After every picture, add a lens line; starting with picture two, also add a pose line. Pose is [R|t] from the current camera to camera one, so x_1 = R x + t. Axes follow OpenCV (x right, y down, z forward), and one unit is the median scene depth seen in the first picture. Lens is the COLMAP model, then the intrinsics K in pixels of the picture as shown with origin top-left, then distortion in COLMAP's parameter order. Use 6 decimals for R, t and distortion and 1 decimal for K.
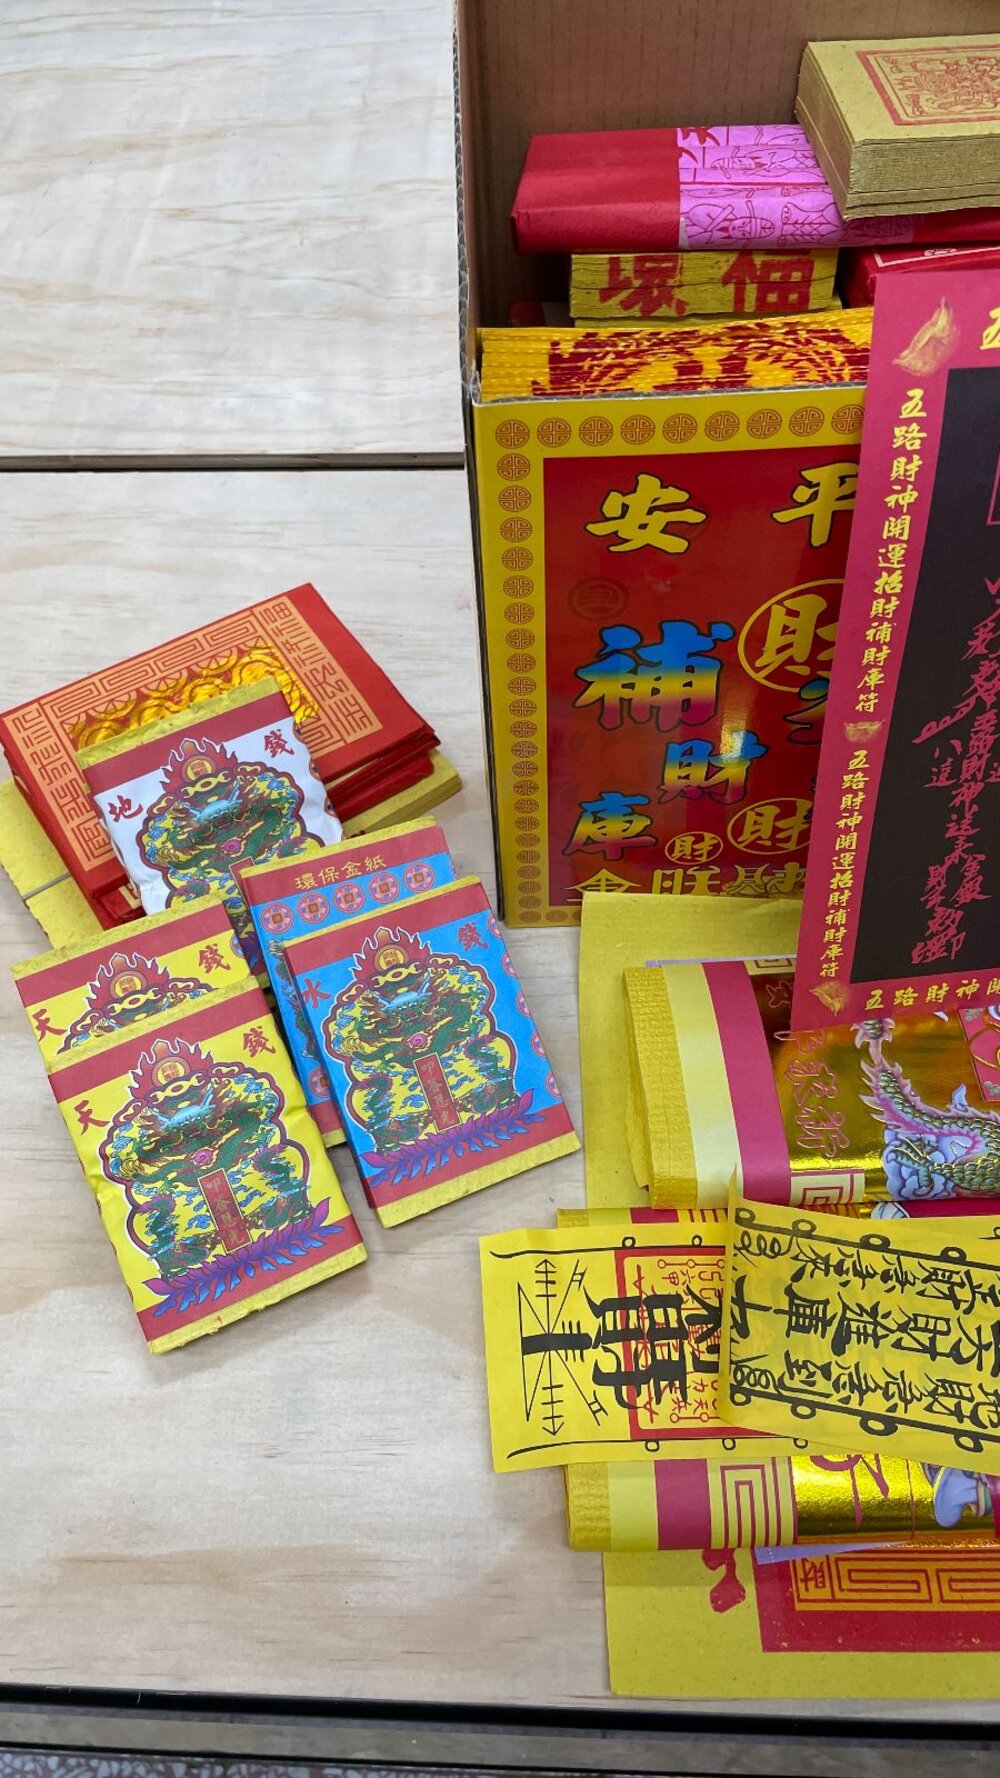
lens RADIAL K [[1357.3, 0, 492.1], [0, 1357.3, 890.9], [0, 0, 1]] dist [0.059762, -0.097953]
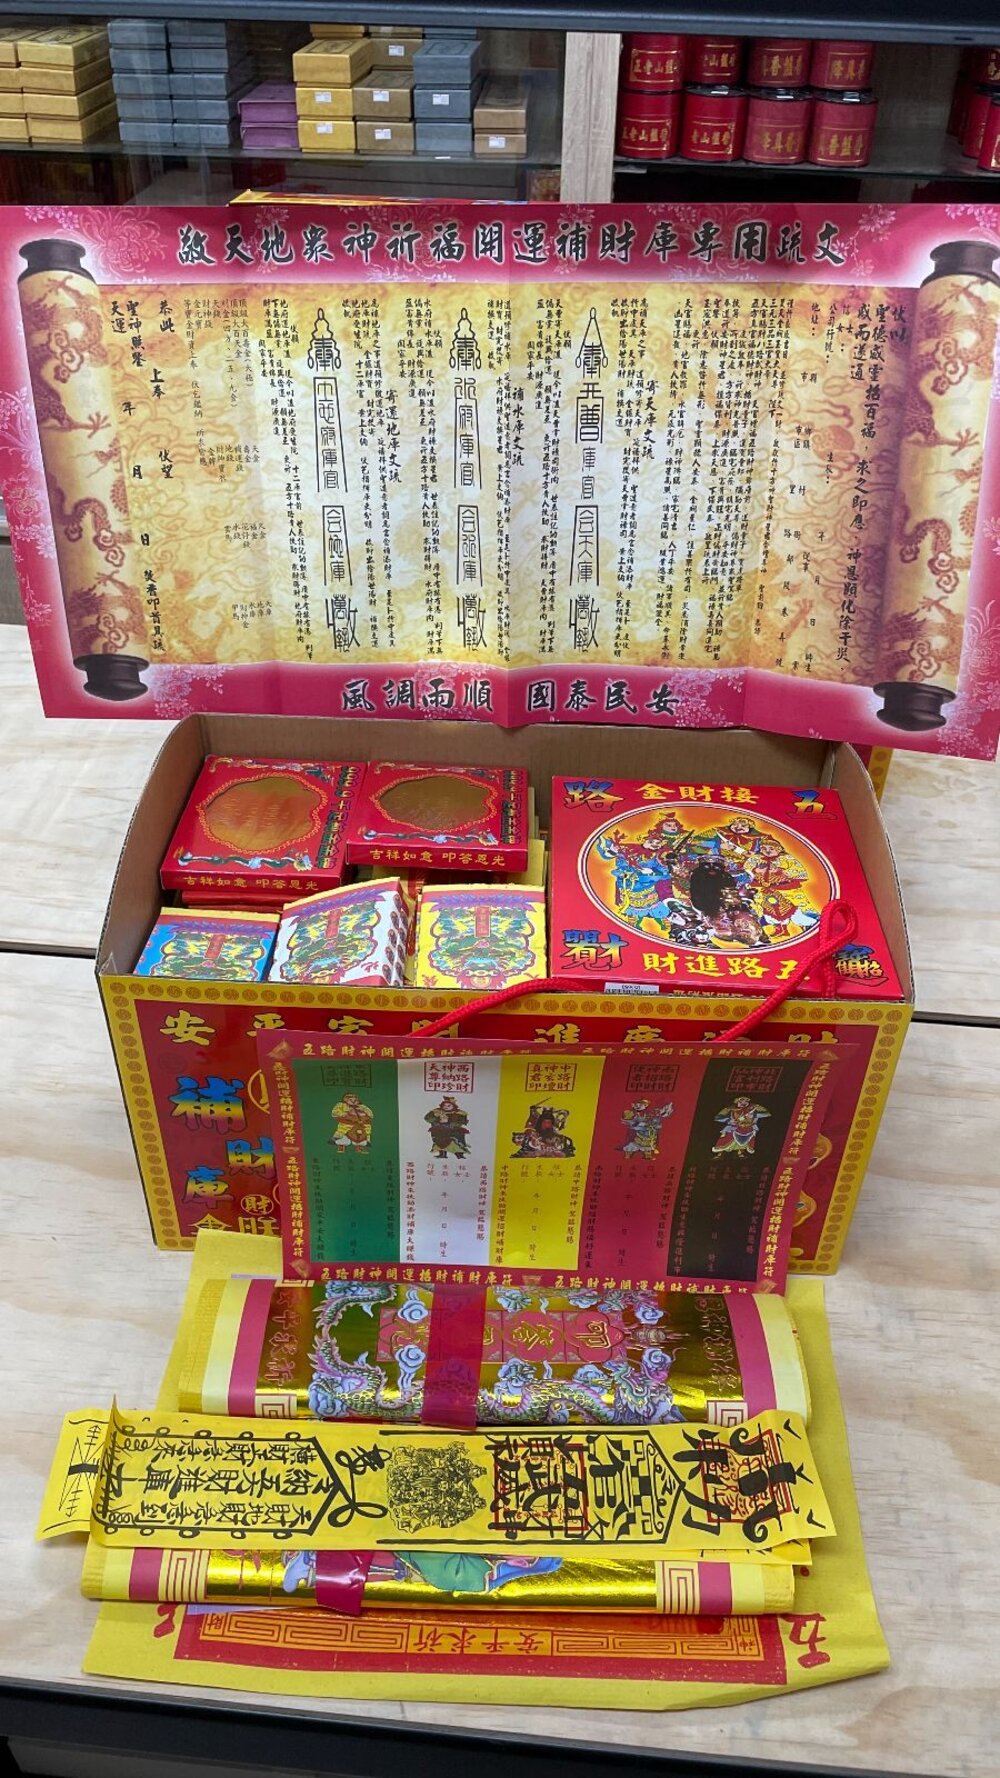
lens RADIAL K [[1343.2, 0, 500.0], [0, 1343.2, 889.0], [0, 0, 1]] dist [0.068585, -0.111680]
pose [[0.996312, 0.085719, 0.003801, 0.485220], [-0.080409, 0.948218, -0.307274, 0.106588], [-0.029943, 0.305835, 0.951613, -0.912418]]
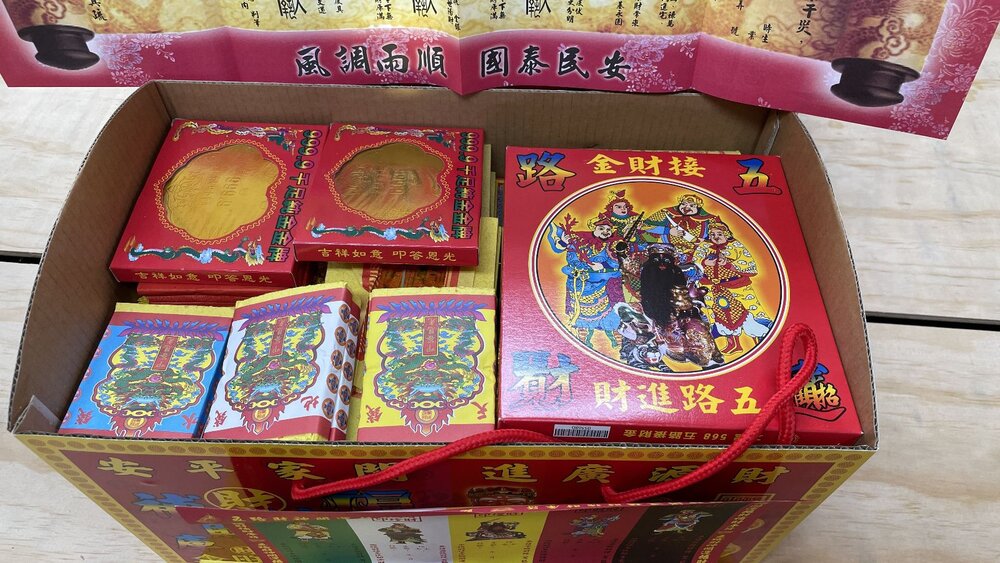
lens RADIAL K [[763.4, 0, 515.5], [0, 763.4, 284.8], [0, 0, 1]] dist [0.059762, -0.097953]
pose [[0.996758, 0.066572, 0.045193, 0.535991], [-0.064789, 0.997104, -0.039836, -0.459206], [-0.047714, 0.036779, 0.998184, -0.168313]]
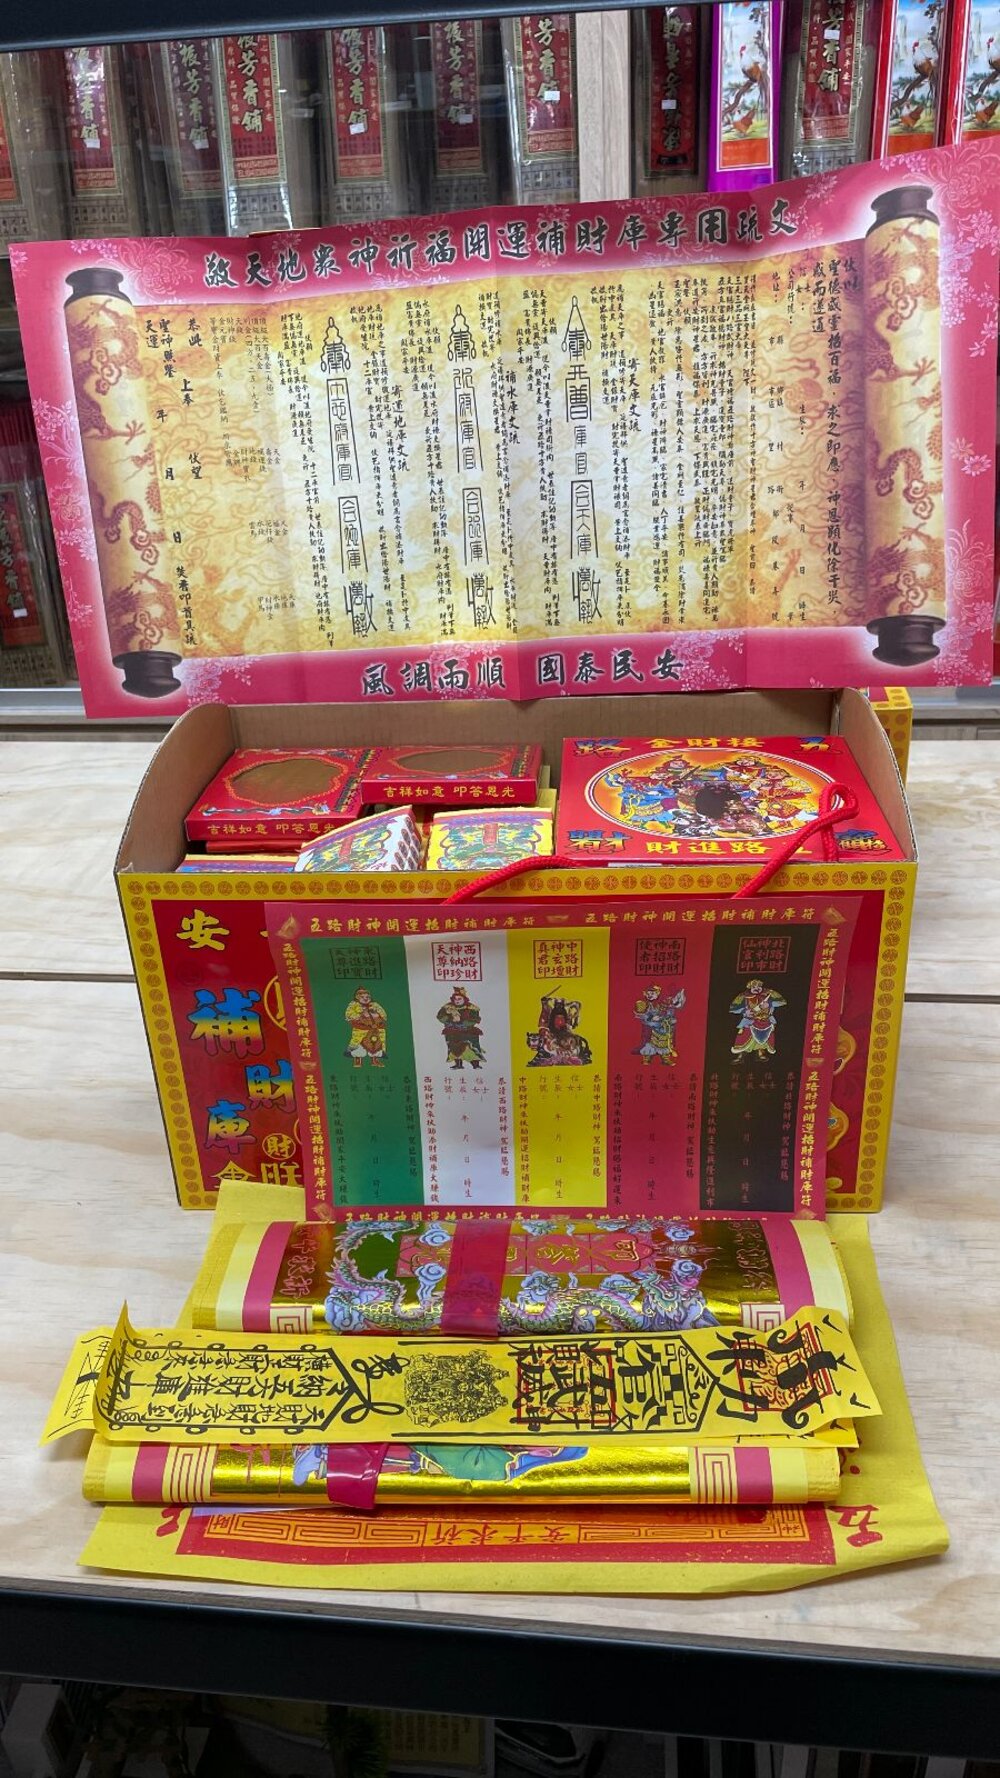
lens RADIAL K [[1343.2, 0, 500.0], [0, 1343.2, 889.0], [0, 0, 1]] dist [0.068585, -0.111680]
pose [[0.996884, 0.039419, -0.068331, 0.619266], [-0.067450, 0.875117, -0.479188, 0.563305], [0.040908, 0.482304, 0.875048, -0.755440]]
